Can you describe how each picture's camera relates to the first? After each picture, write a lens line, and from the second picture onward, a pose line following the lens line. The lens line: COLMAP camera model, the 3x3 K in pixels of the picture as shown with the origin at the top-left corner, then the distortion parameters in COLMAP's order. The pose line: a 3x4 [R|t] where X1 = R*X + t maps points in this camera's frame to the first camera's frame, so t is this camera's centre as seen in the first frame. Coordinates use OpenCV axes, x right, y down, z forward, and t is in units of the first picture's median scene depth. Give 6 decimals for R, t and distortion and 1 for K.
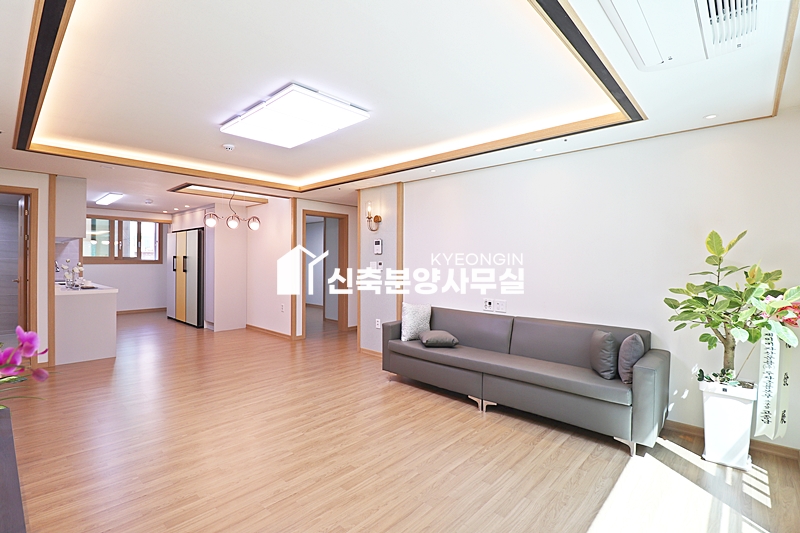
lens RADIAL K [[371.4, 0, 404.8], [0, 371.4, 261.4], [0, 0, 1]] dist [0.001360, -0.001115]
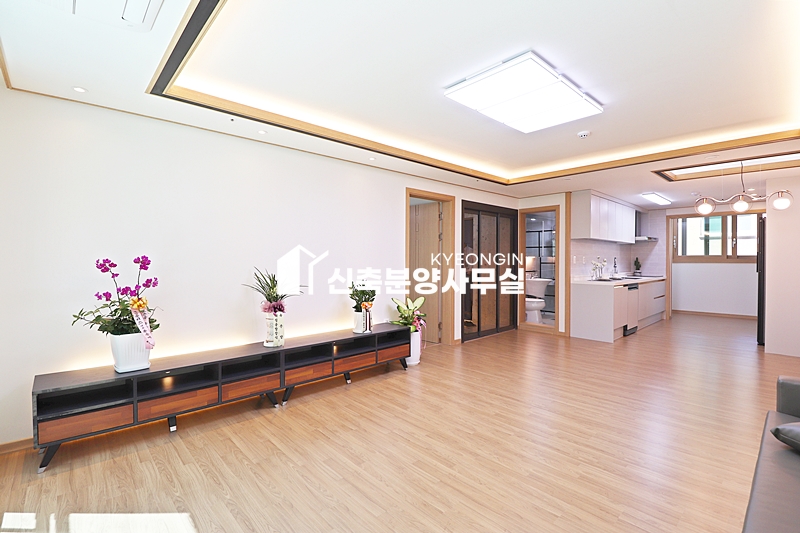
lens RADIAL K [[371.4, 0, 400.0], [0, 371.4, 266.7], [0, 0, 1]] dist [0.001360, -0.001115]
pose [[-0.074126, 0.015241, -0.997132, 0.264980], [-0.008277, 0.999839, 0.015898, 0.010973], [0.997215, 0.009432, -0.073988, 0.307477]]
